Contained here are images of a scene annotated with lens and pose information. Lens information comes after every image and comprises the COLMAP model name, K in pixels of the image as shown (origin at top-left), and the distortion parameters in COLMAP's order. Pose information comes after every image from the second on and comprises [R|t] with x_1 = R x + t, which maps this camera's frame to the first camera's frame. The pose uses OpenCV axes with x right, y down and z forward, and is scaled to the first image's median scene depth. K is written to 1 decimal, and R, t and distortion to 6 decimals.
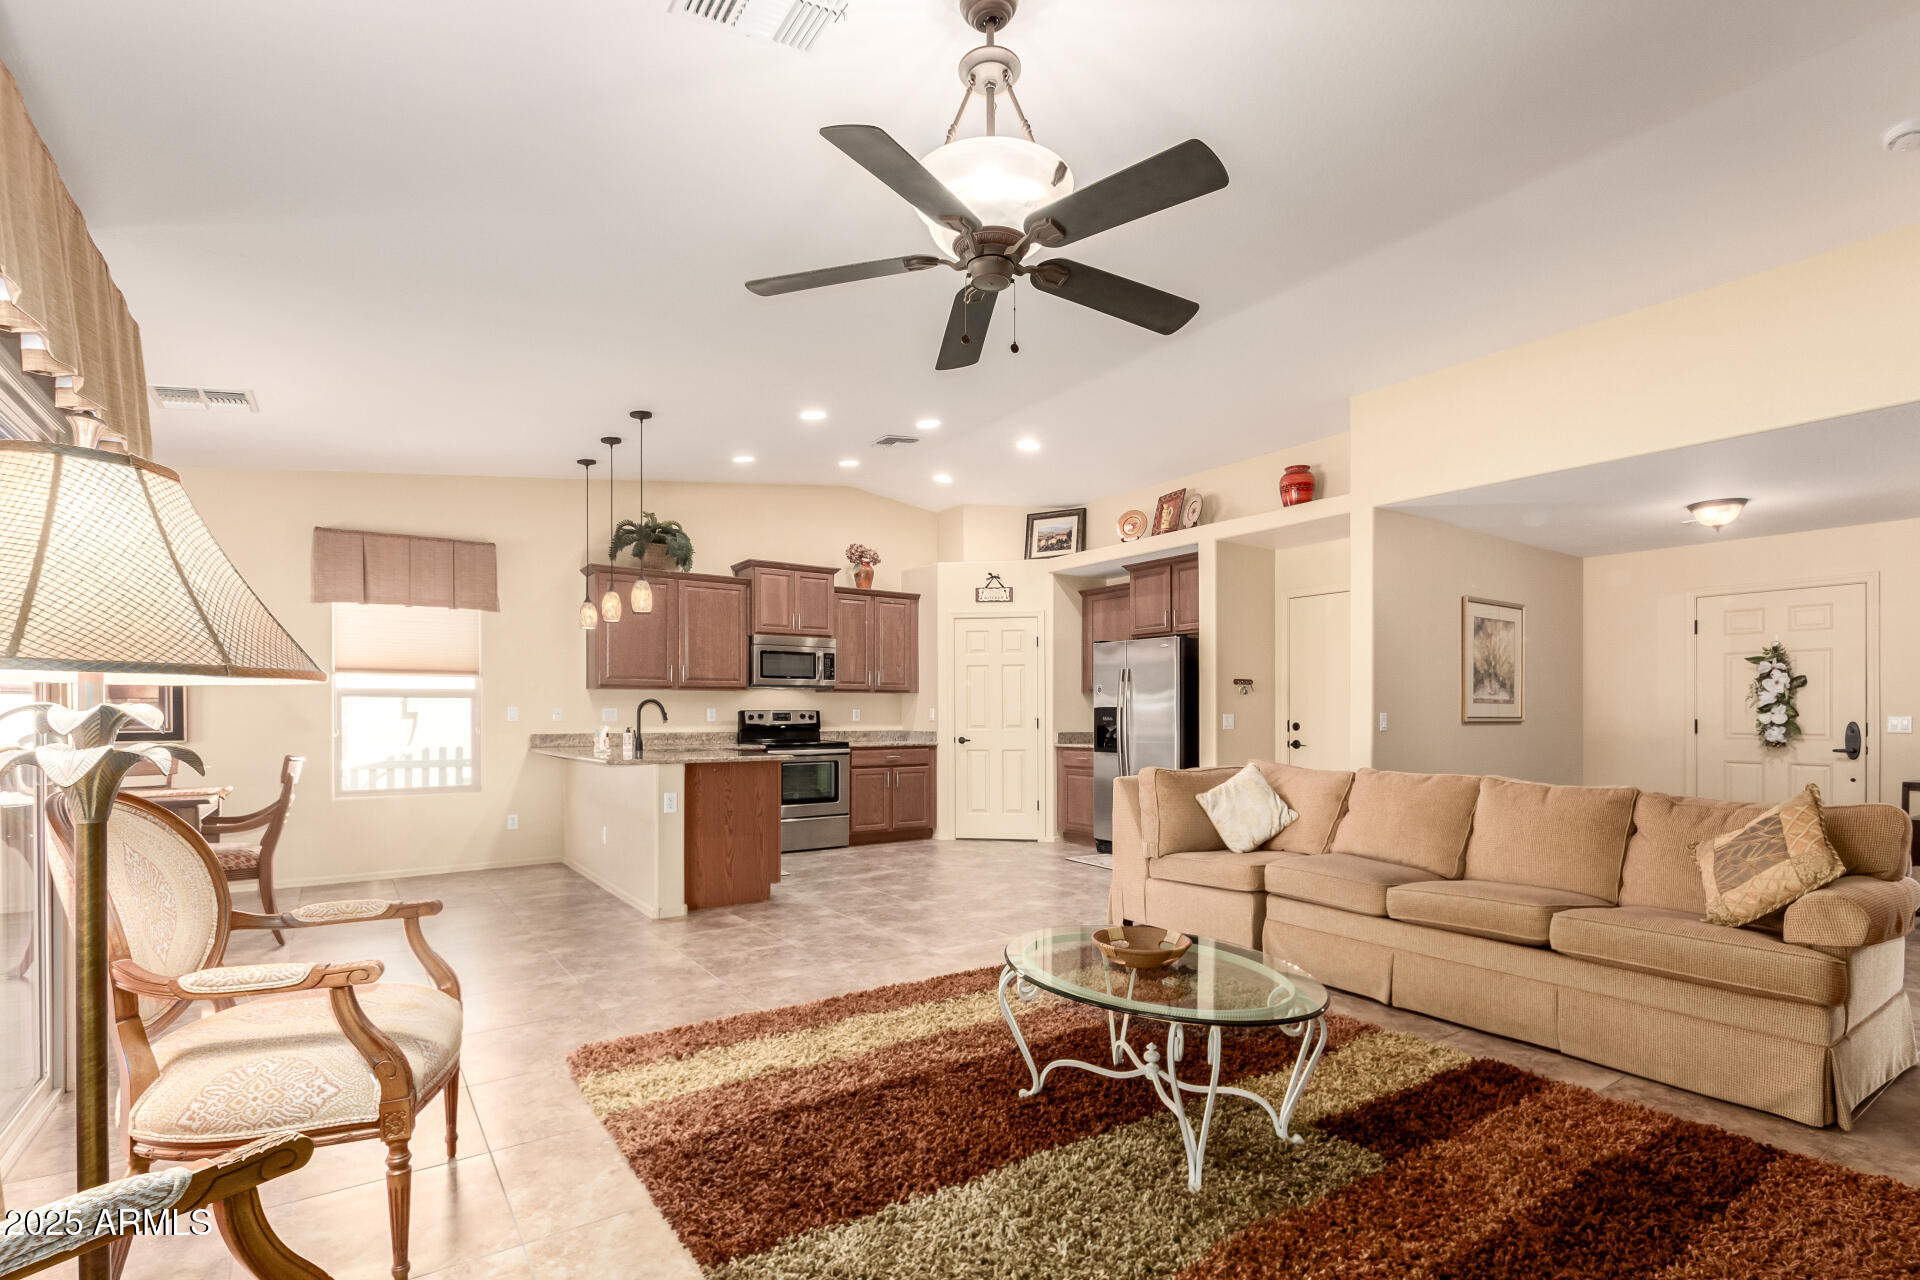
lens RADIAL K [[906.4, 0, 976.5], [0, 906.4, 717.1], [0, 0, 1]] dist [0.011511, 0.000175]
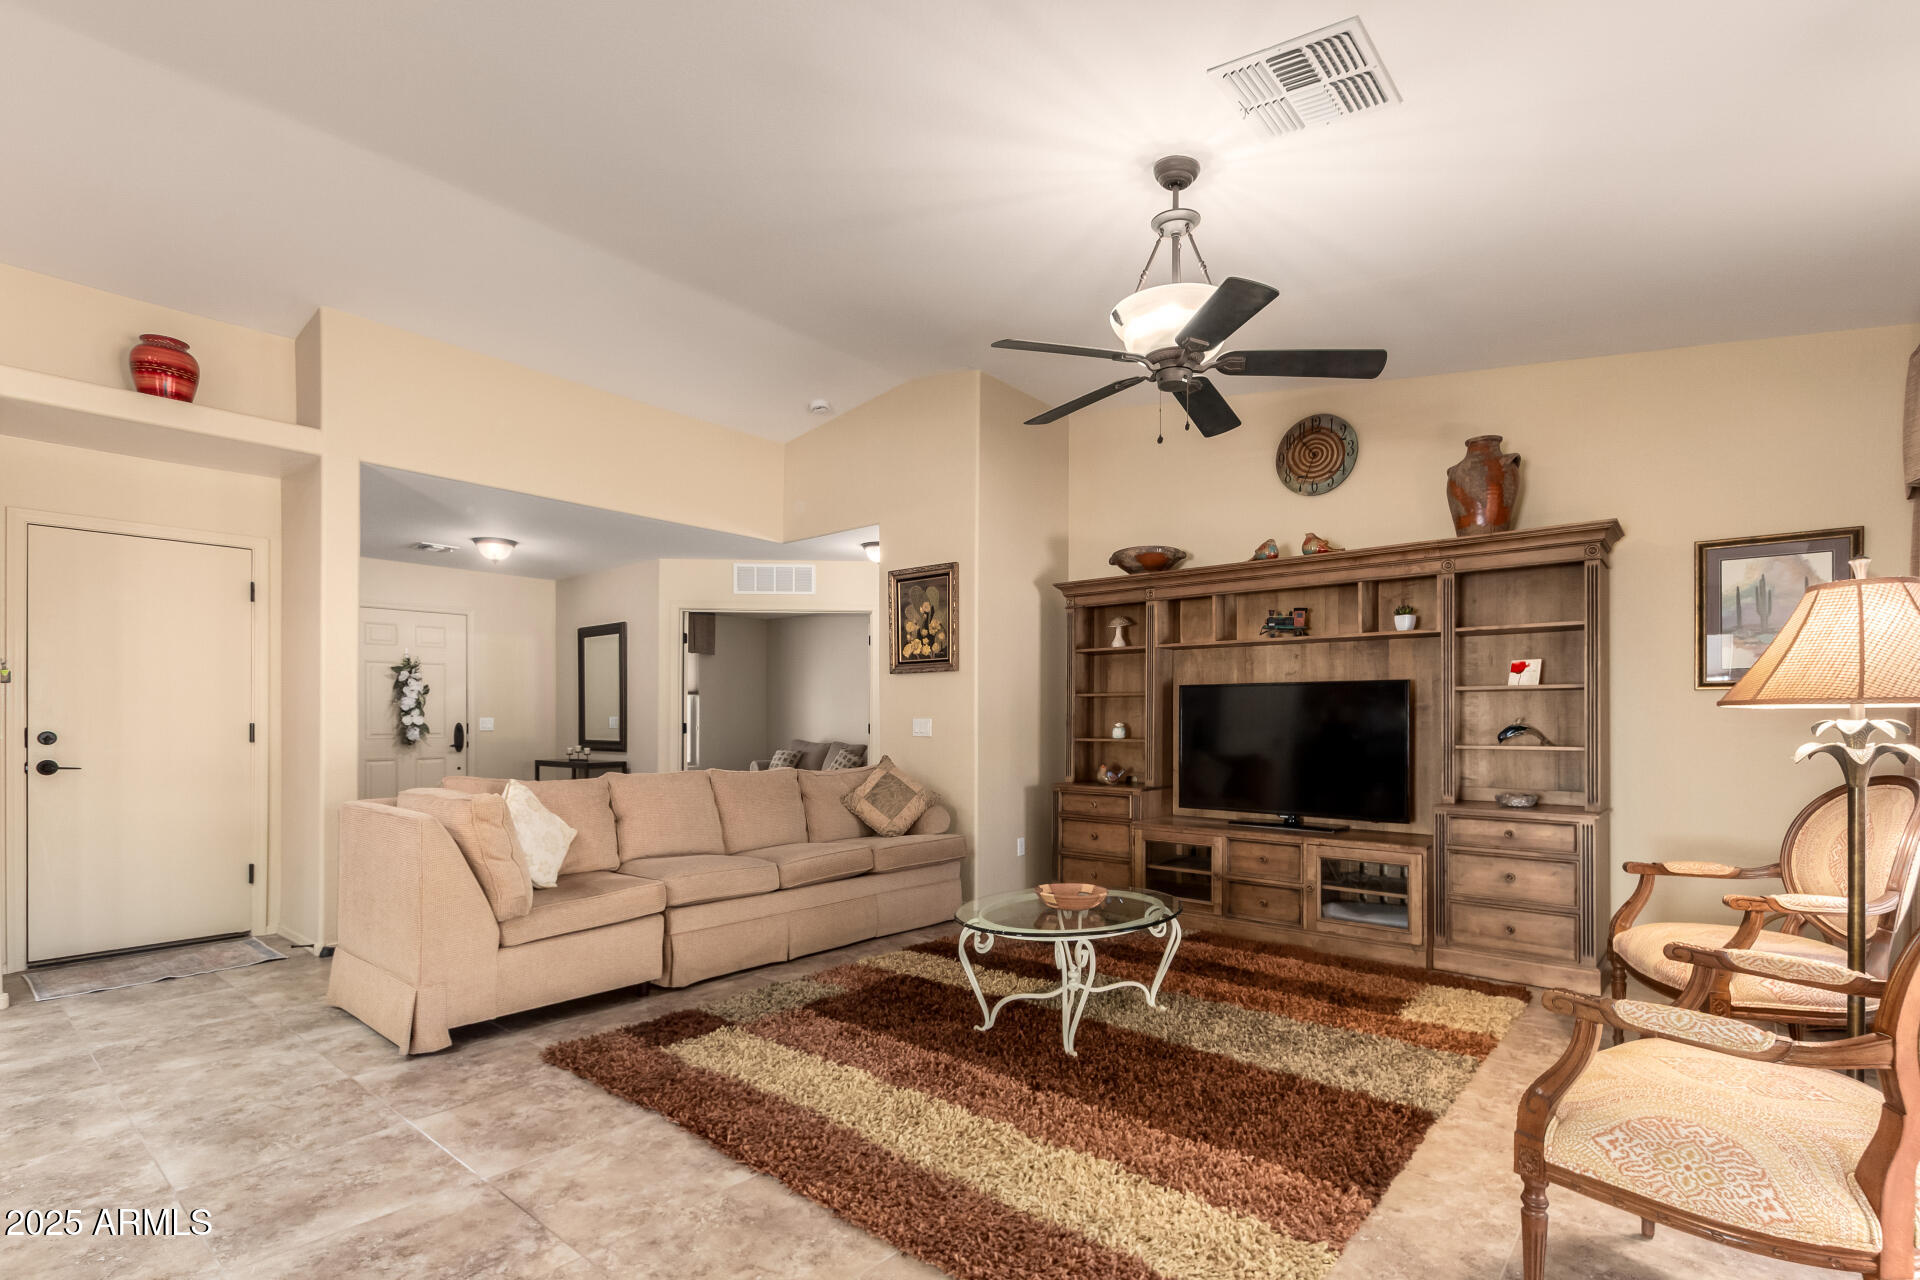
lens RADIAL K [[906.4, 0, 976.5], [0, 906.4, 717.1], [0, 0, 1]] dist [0.011511, 0.000175]
pose [[-0.251334, -0.002331, 0.967898, -0.444552], [0.000888, 0.999996, 0.002639, -0.005405], [-0.967900, 0.001522, -0.251331, 0.611449]]
